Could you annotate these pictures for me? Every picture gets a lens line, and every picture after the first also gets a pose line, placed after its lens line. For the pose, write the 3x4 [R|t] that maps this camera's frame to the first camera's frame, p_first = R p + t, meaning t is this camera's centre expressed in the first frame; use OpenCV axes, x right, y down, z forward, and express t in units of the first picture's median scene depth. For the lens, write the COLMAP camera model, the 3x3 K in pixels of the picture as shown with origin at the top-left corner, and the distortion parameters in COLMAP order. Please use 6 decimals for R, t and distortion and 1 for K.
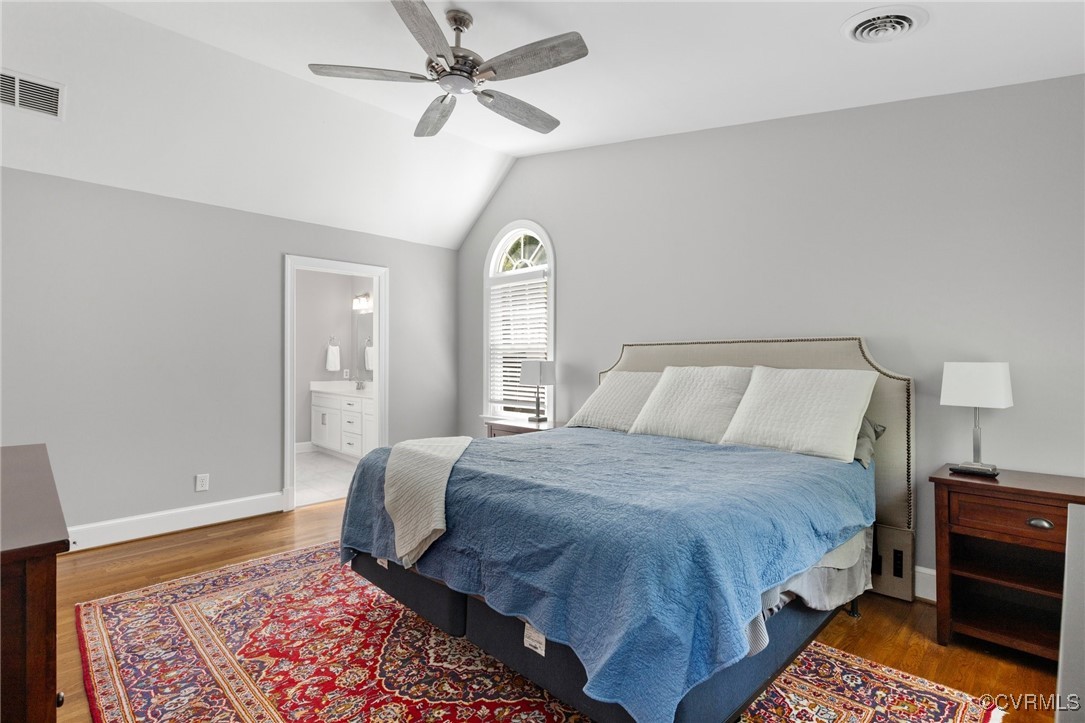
lens RADIAL K [[522.7, 0, 544.1], [0, 522.7, 361.1], [0, 0, 1]] dist [-0.010690, 0.000018]
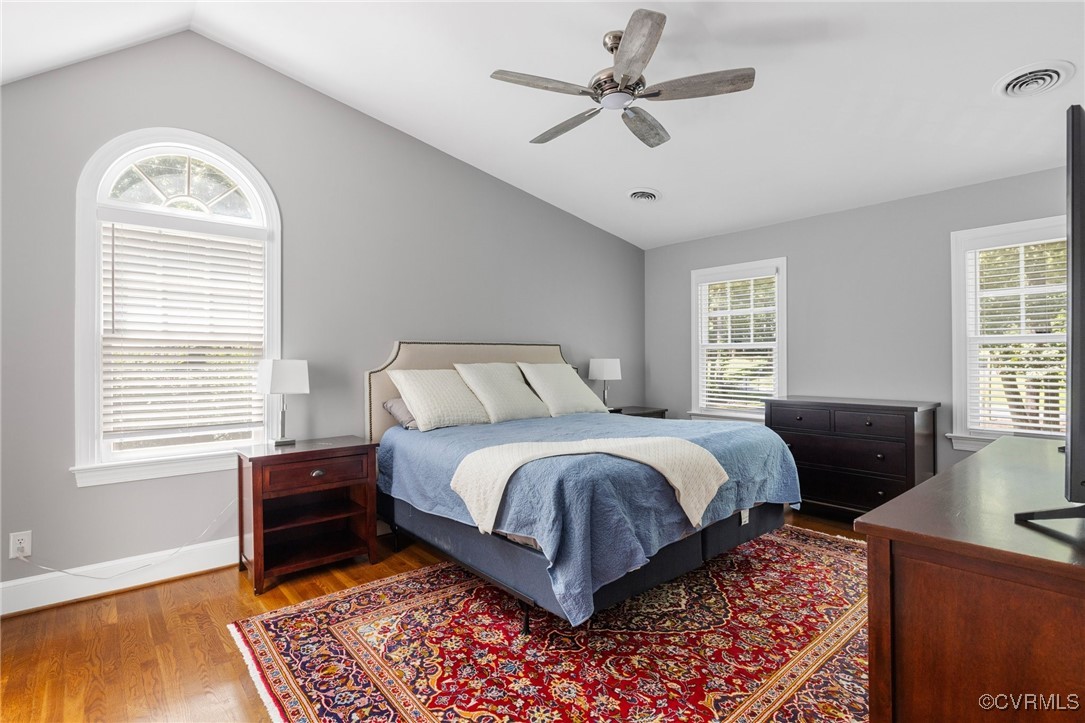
lens RADIAL K [[522.7, 0, 549.7], [0, 522.7, 361.0], [0, 0, 1]] dist [-0.010690, 0.000018]
pose [[0.073390, -0.007382, 0.997276, -1.301480], [0.005547, 0.999960, 0.006994, -0.001186], [-0.997288, 0.005018, 0.073428, 1.102135]]
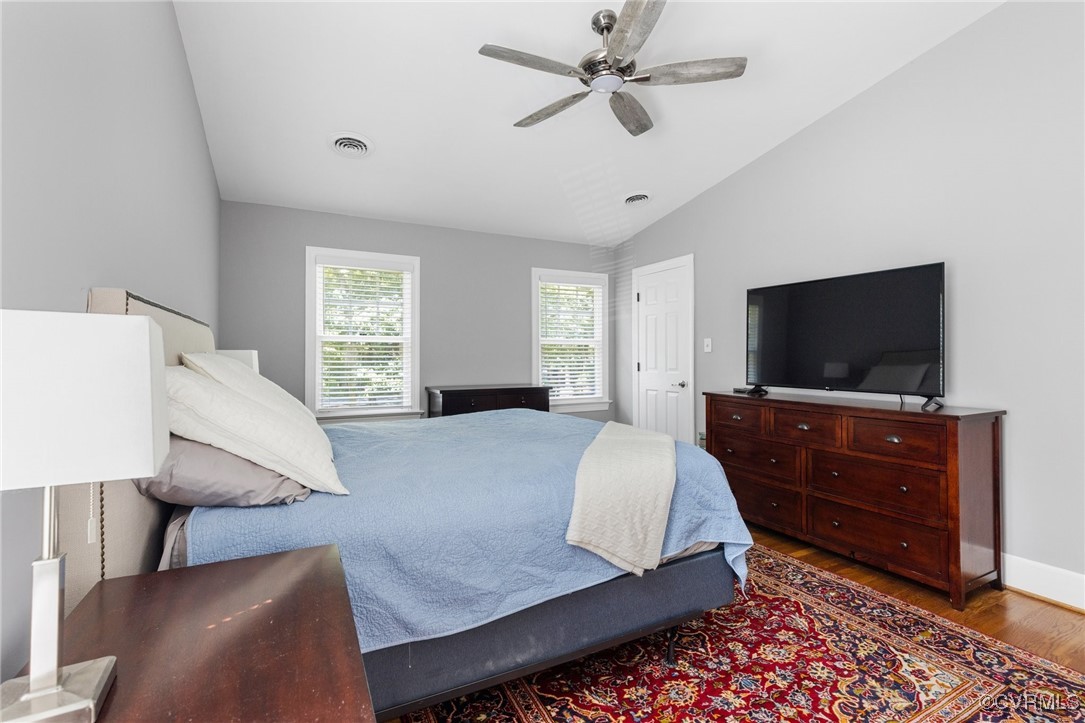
lens RADIAL K [[491.1, 0, 543.1], [0, 491.1, 357.2], [0, 0, 1]] dist [0.005103, 0.000118]
pose [[-0.951143, -0.000192, 0.308751, -0.364726], [0.000337, 0.999999, 0.001660, 0.021707], [-0.308751, 0.001683, -0.951142, 2.054737]]
